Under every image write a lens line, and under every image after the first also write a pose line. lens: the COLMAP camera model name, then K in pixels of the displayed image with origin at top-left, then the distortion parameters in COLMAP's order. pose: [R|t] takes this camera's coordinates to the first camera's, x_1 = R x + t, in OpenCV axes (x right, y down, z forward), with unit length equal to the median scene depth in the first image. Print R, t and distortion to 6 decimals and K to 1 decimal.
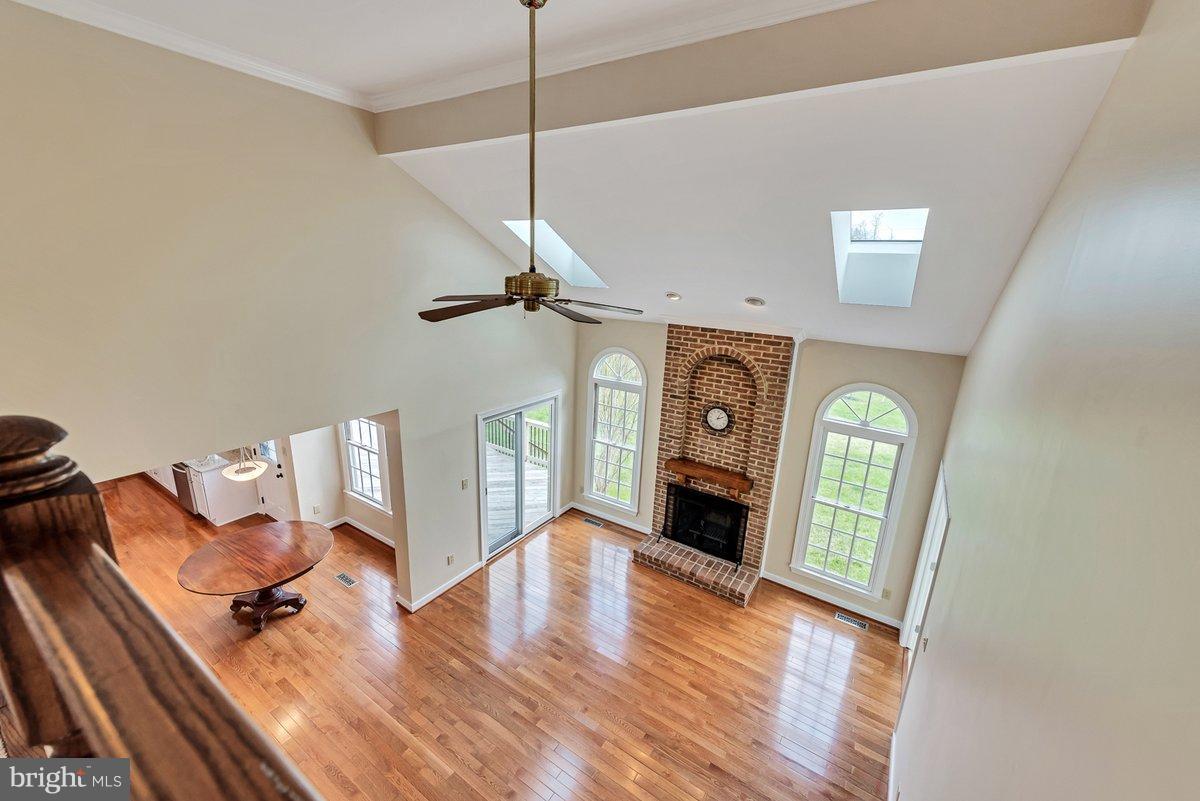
lens RADIAL K [[487.7, 0, 594.5], [0, 487.7, 401.3], [0, 0, 1]] dist [0.010079, -0.000225]
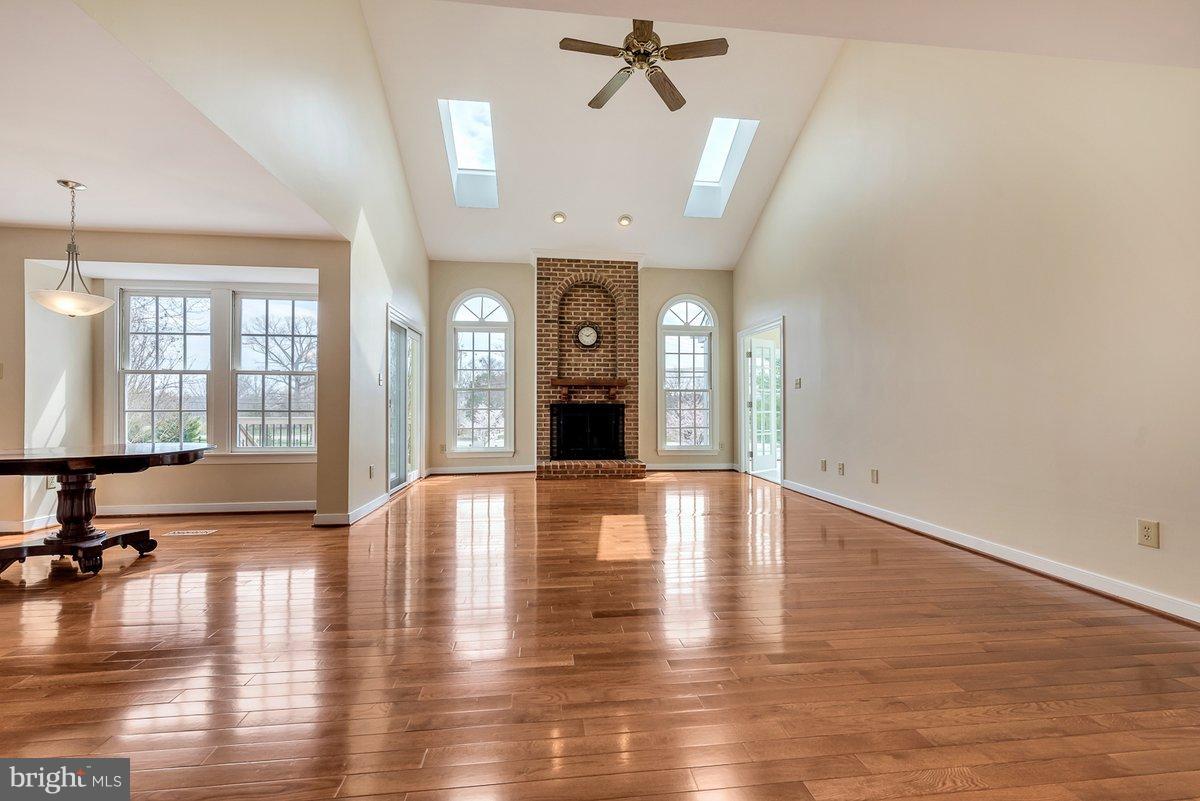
lens RADIAL K [[487.7, 0, 602.3], [0, 487.7, 405.3], [0, 0, 1]] dist [0.010079, -0.000225]
pose [[0.751618, -0.037818, 0.658513, -0.514107], [0.209090, 0.960527, -0.183491, 0.426818], [-0.625581, 0.275603, 0.729857, 0.157920]]
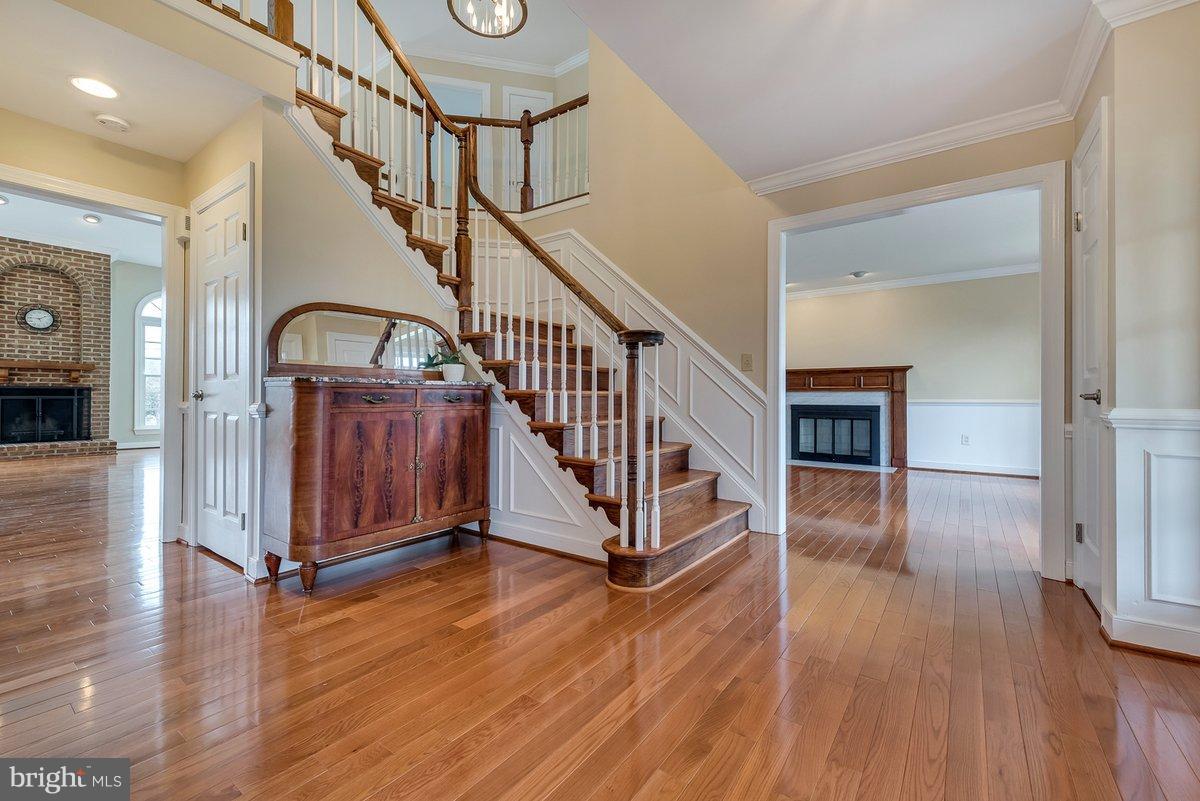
lens RADIAL K [[504.4, 0, 594.8], [0, 504.4, 391.1], [0, 0, 1]] dist [0.004665, 0.000842]
pose [[0.033598, -0.027034, 0.999070, -0.951131], [0.274696, 0.961385, 0.016777, 0.560805], [-0.960944, 0.273877, 0.039727, -0.304216]]
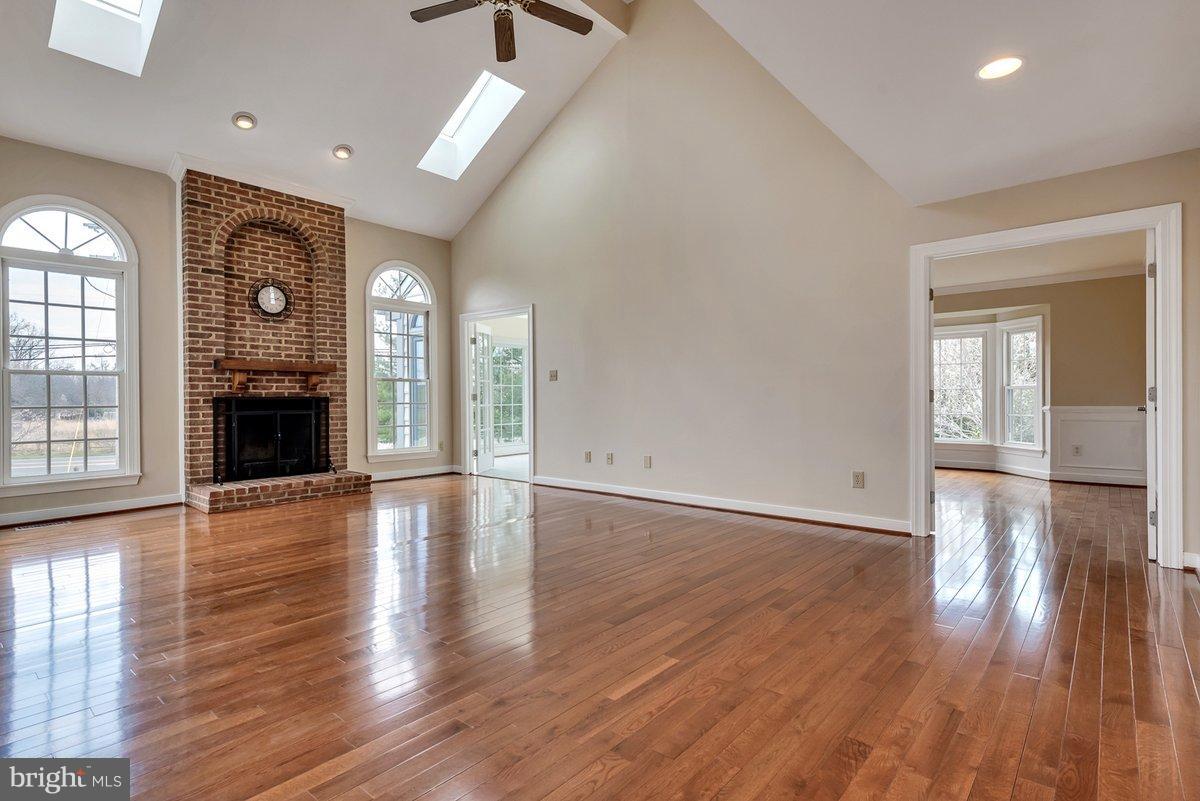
lens RADIAL K [[589.2, 0, 601.5], [0, 589.2, 399.9], [0, 0, 1]] dist [0.013593, -0.000617]
pose [[0.108802, -0.045076, 0.993041, -0.698710], [0.282381, 0.959220, 0.012601, 0.347315], [-0.953112, 0.279045, 0.117094, 0.398965]]
